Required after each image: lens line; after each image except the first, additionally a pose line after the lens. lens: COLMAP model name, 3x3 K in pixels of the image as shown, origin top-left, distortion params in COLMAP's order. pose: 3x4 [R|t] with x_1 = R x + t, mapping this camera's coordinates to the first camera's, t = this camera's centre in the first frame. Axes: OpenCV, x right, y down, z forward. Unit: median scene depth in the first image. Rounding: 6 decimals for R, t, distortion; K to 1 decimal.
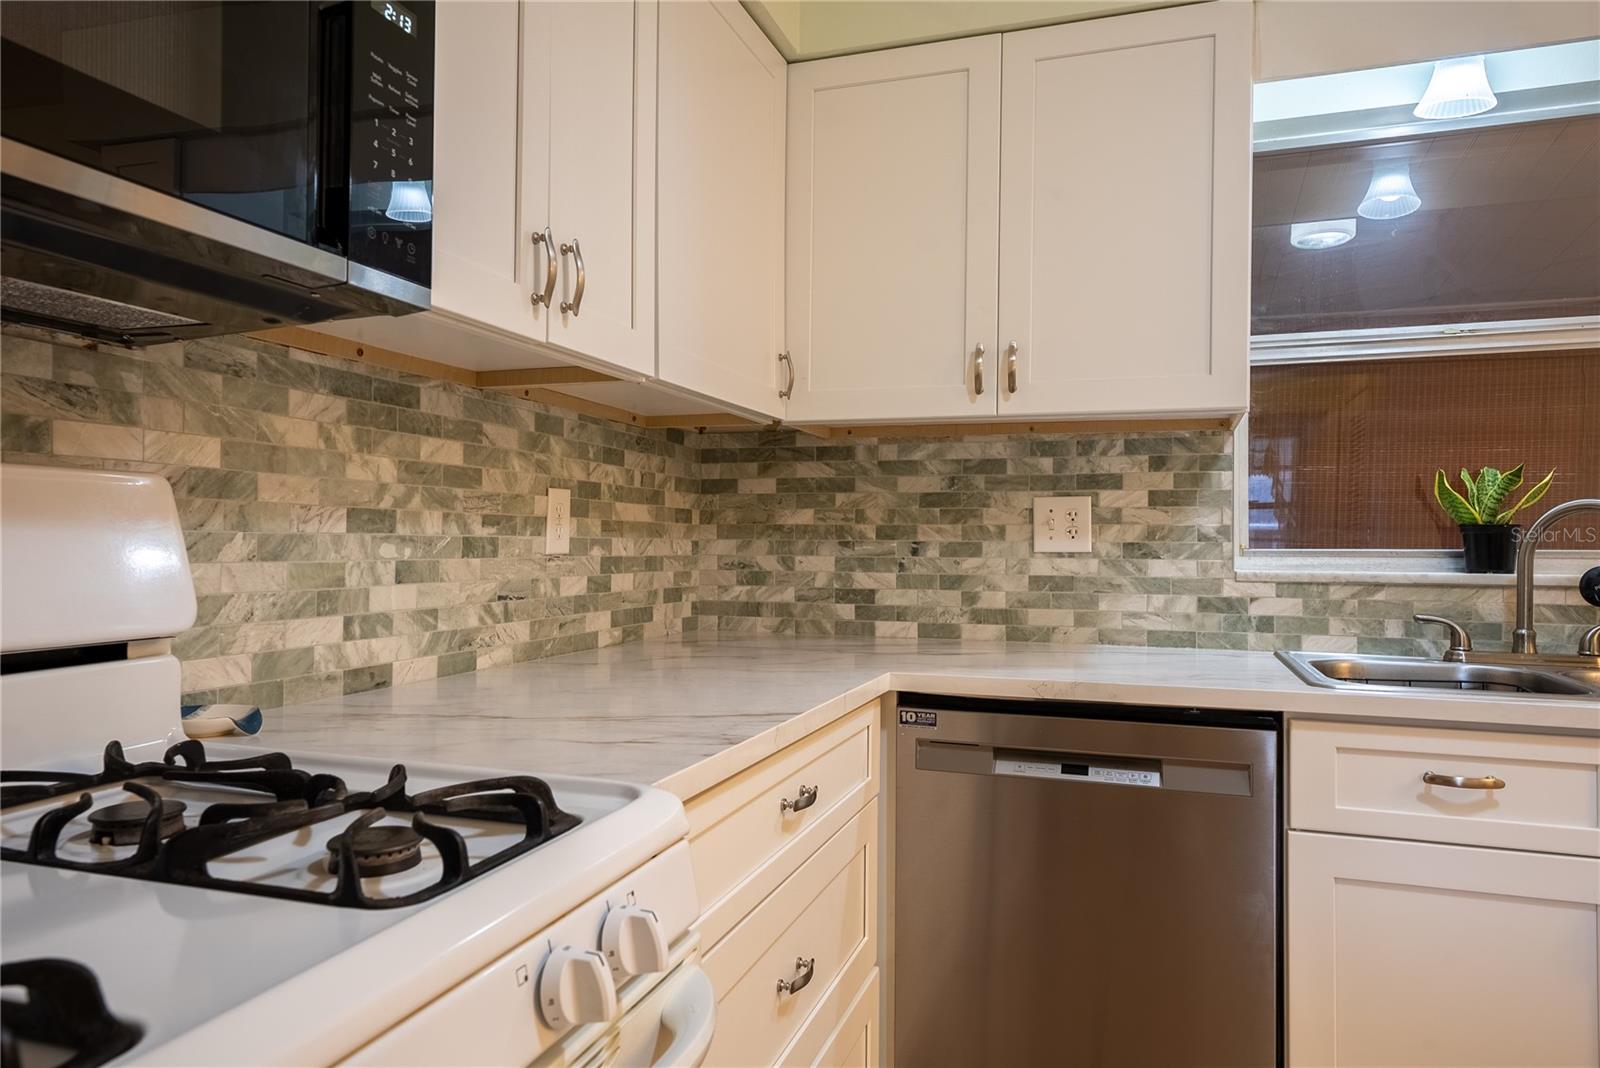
lens RADIAL K [[1043.0, 0, 793.4], [0, 1043.0, 538.4], [0, 0, 1]] dist [0.016511, -0.000266]
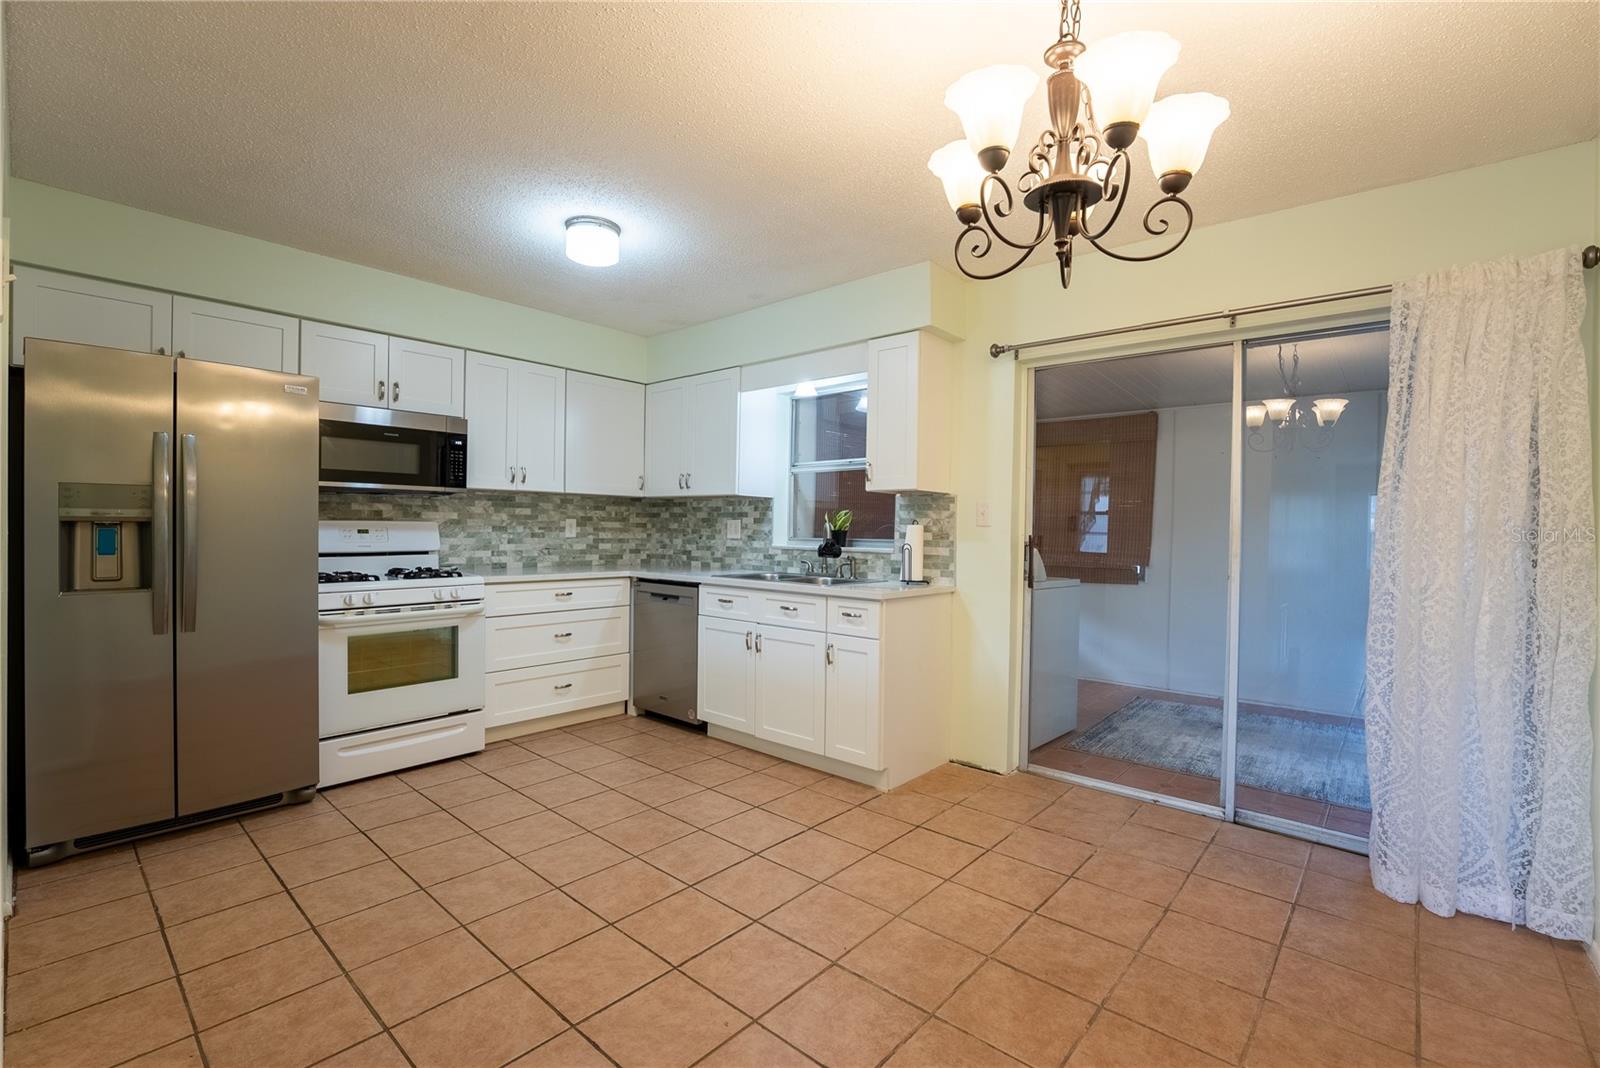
lens RADIAL K [[702.5, 0, 801.7], [0, 702.5, 536.4], [0, 0, 1]] dist [-0.023178, 0.001246]
pose [[0.925465, 0.009151, -0.378722, 1.289253], [-0.005244, 0.999922, 0.011348, -0.017737], [0.378796, -0.008517, 0.925441, -0.836834]]
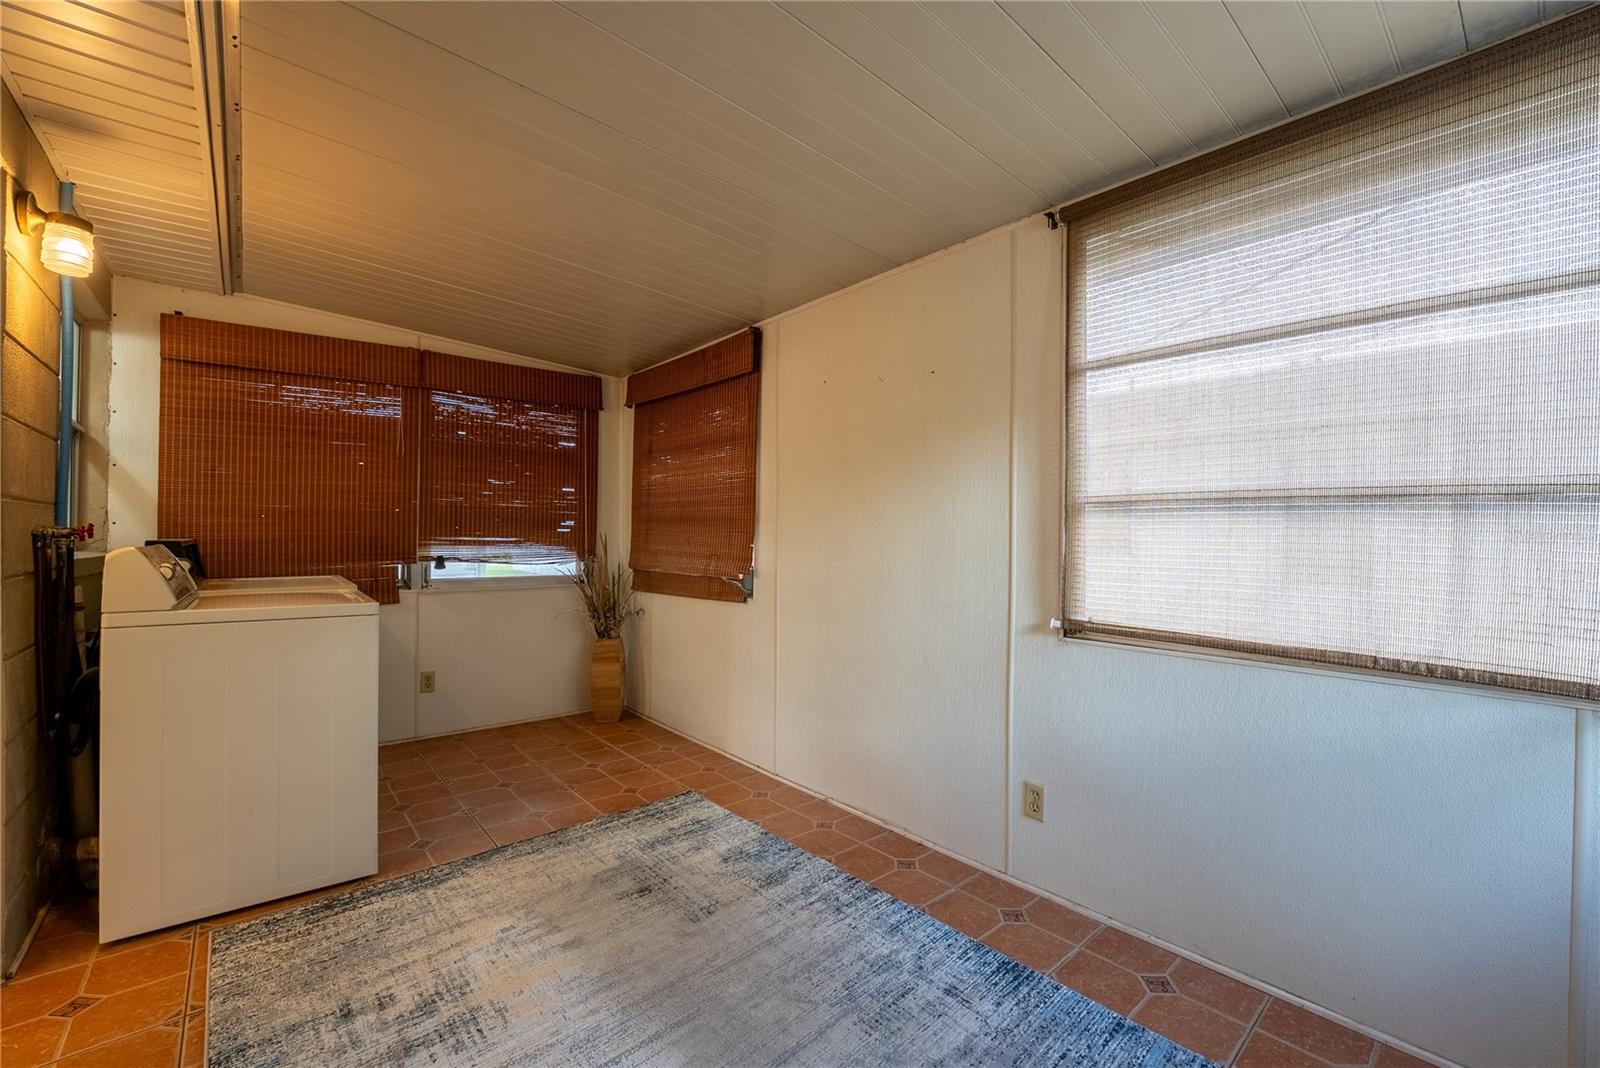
lens RADIAL K [[656.9, 0, 801.2], [0, 656.9, 536.0], [0, 0, 1]] dist [-0.025251, 0.002410]
pose [[0.860571, -0.006064, -0.509294, 2.348951], [0.009244, 0.999950, 0.003713, 0.020790], [0.509246, -0.007903, 0.860585, 0.768299]]
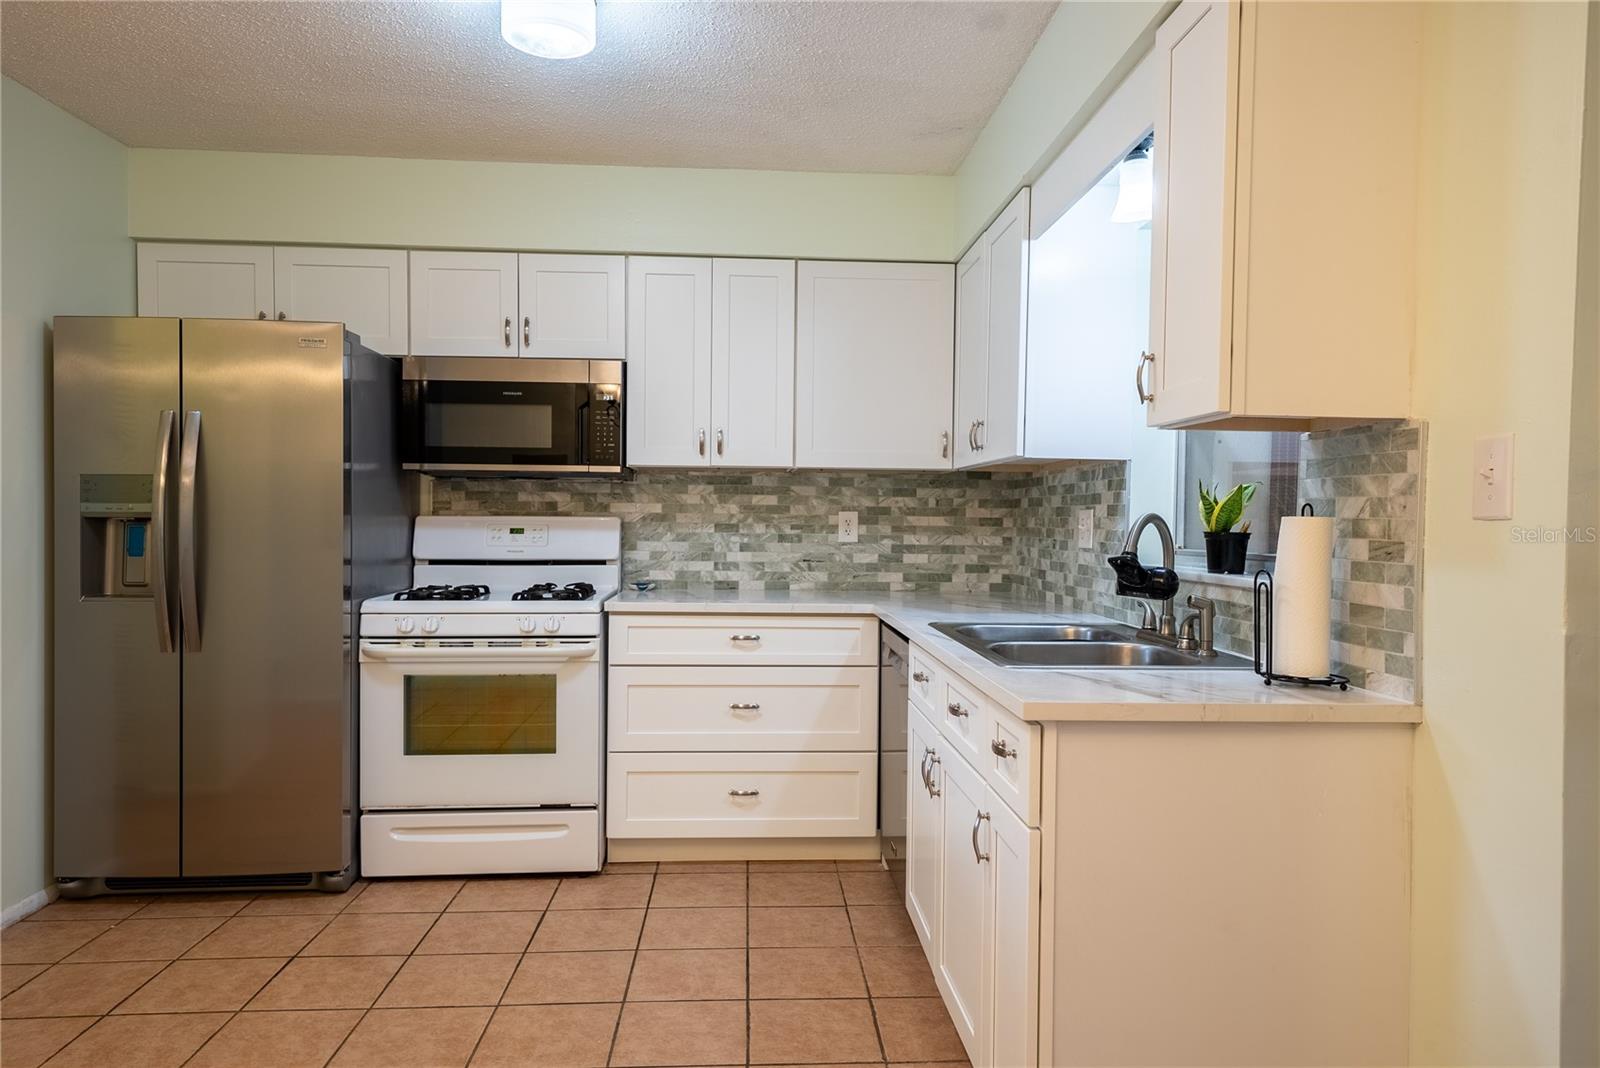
lens RADIAL K [[1043.0, 0, 804.6], [0, 1043.0, 537.1], [0, 0, 1]] dist [0.016511, -0.000266]
pose [[0.378510, 0.012933, -0.925507, 1.557232], [-0.005145, 0.999916, 0.011869, -0.018561], [0.925583, 0.000269, 0.378544, 0.106097]]
